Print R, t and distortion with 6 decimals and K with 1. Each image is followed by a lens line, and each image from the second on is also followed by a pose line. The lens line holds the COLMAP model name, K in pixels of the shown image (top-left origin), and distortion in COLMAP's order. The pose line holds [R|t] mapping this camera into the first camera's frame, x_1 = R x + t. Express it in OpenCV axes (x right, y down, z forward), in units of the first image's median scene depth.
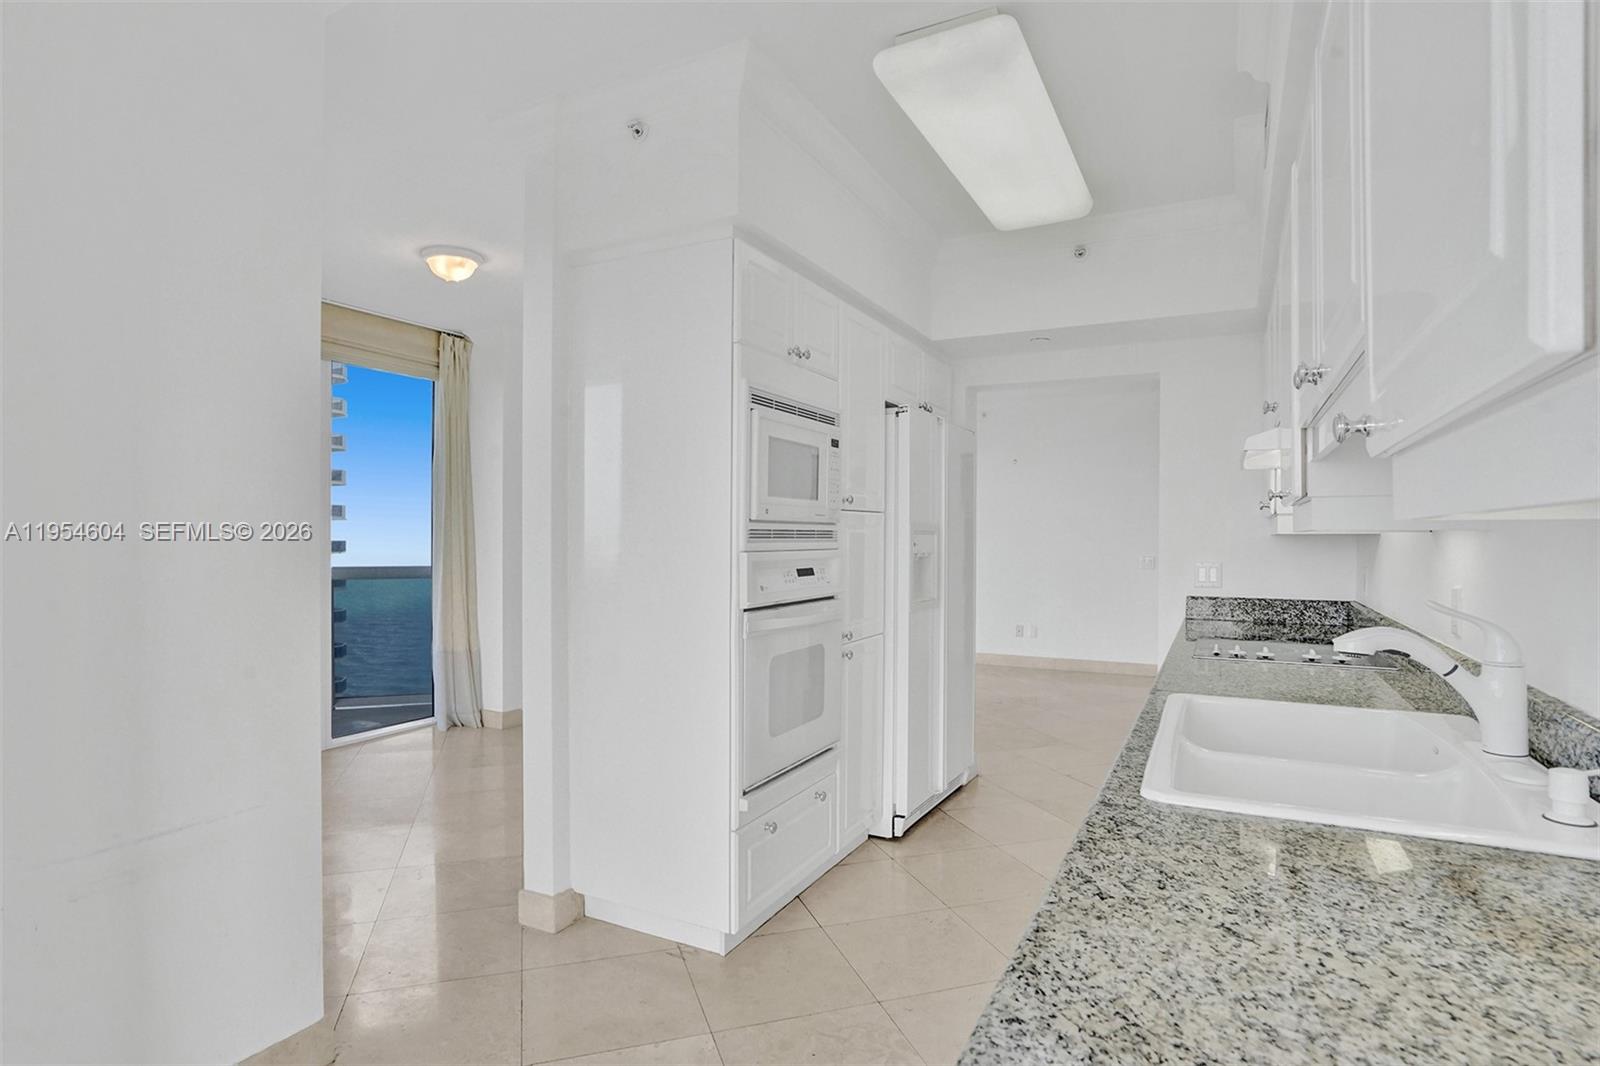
lens RADIAL K [[815.4, 0, 795.4], [0, 815.4, 544.5], [0, 0, 1]] dist [0.001296, 0.000634]
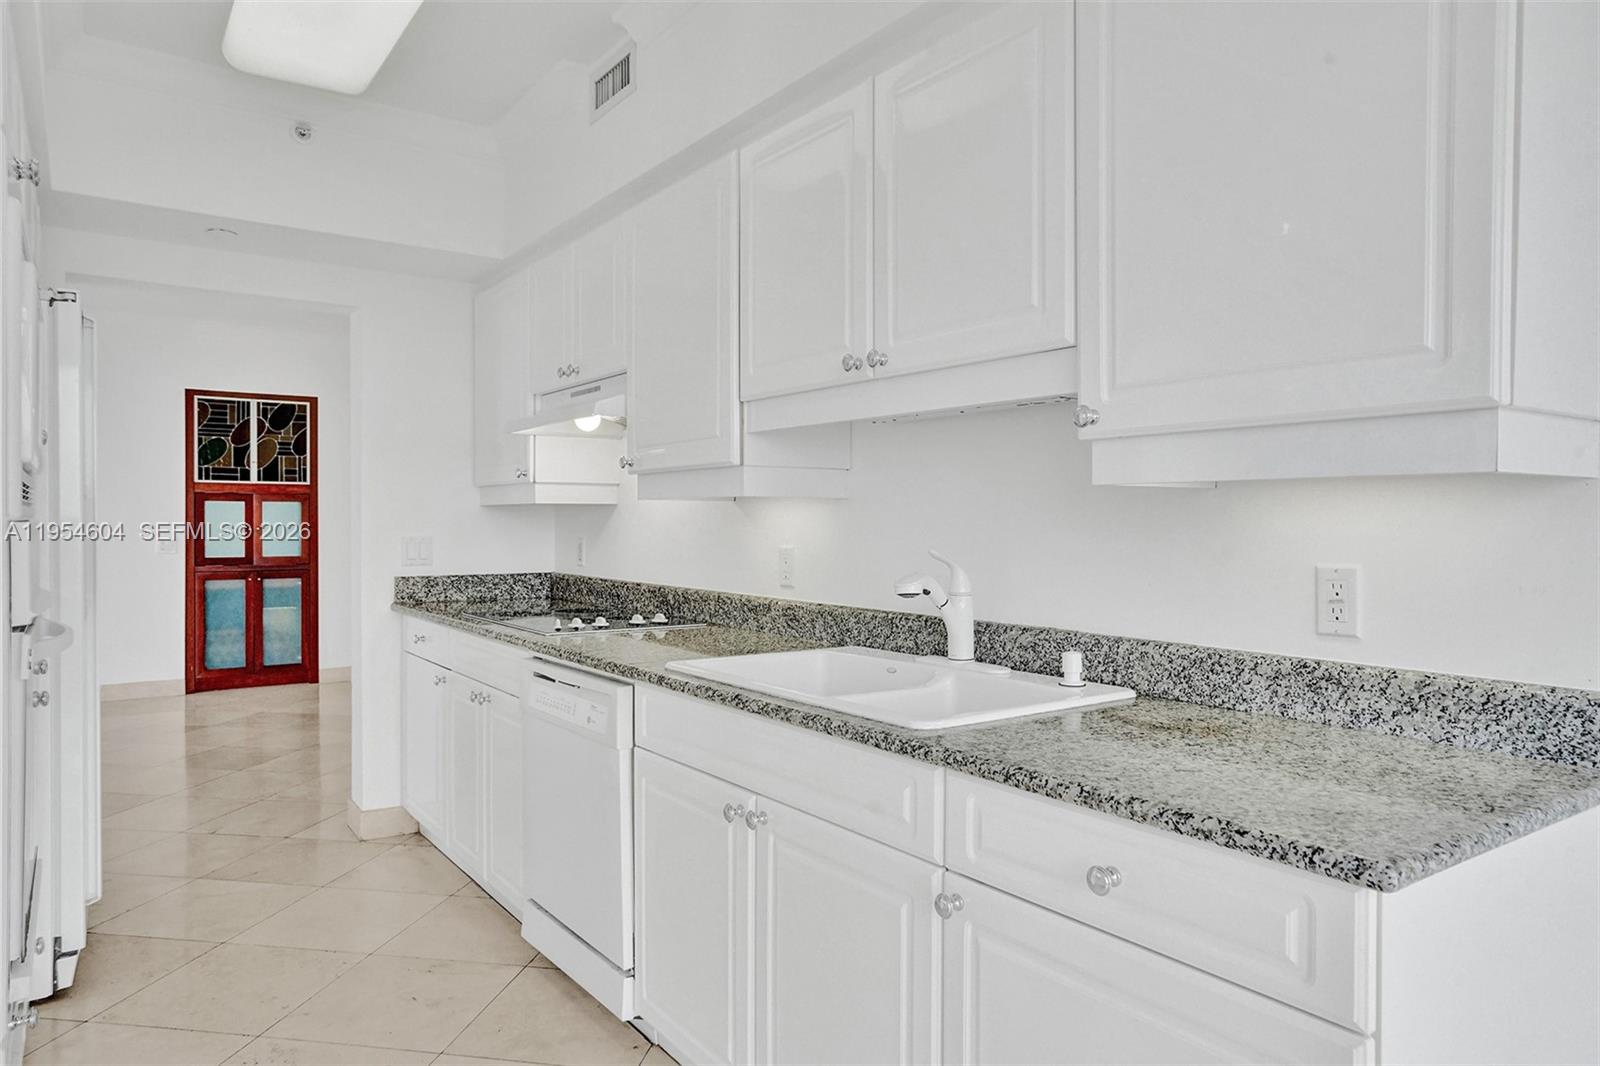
lens RADIAL K [[995.1, 0, 800.0], [0, 995.1, 533.0], [0, 0, 1]] dist [0.003206, 0.000926]
pose [[0.478701, -0.012331, 0.877891, -0.243432], [0.003608, 0.999921, 0.012078, 0.006927], [-0.877971, -0.002615, 0.478707, 0.141785]]
